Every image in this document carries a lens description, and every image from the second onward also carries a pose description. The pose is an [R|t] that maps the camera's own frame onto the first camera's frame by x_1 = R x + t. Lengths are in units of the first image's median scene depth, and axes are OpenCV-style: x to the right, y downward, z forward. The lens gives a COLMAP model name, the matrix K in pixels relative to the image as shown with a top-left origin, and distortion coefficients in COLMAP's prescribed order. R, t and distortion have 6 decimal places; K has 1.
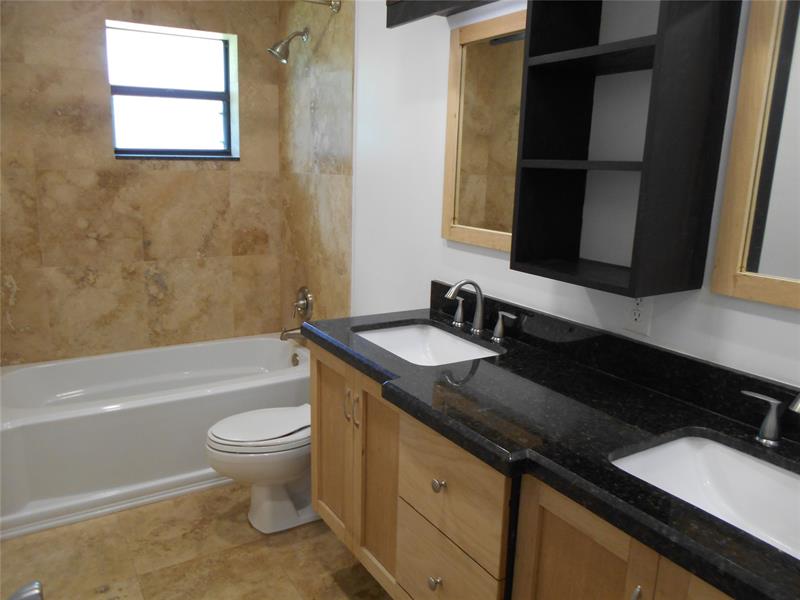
lens RADIAL K [[608.6, 0, 400.0], [0, 608.6, 290.0], [0, 0, 1]] dist [-0.036735, 0.027212]
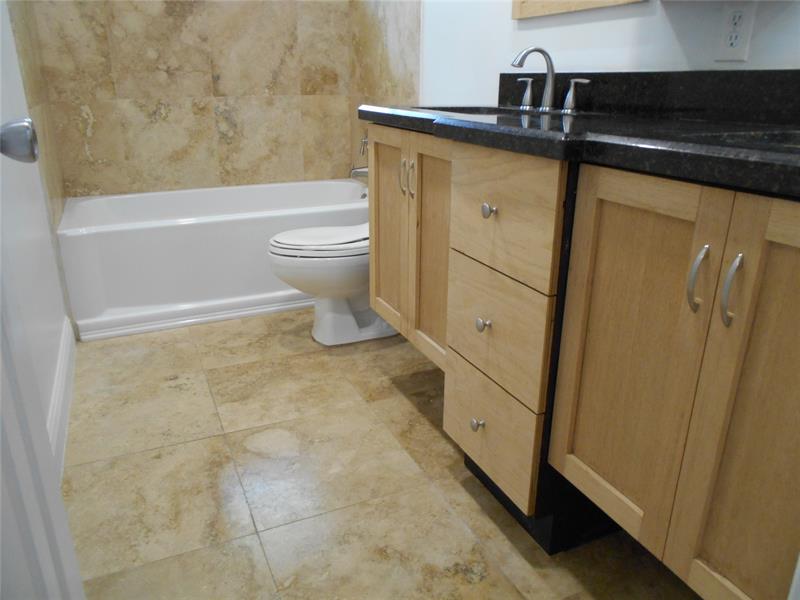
lens RADIAL K [[608.9, 0, 403.6], [0, 608.9, 297.1], [0, 0, 1]] dist [-0.053005, 0.074339]
pose [[0.990707, 0.028042, -0.133095, 0.031905], [-0.010799, 0.991645, 0.128548, 0.173437], [0.135588, -0.125916, 0.982732, 0.031576]]
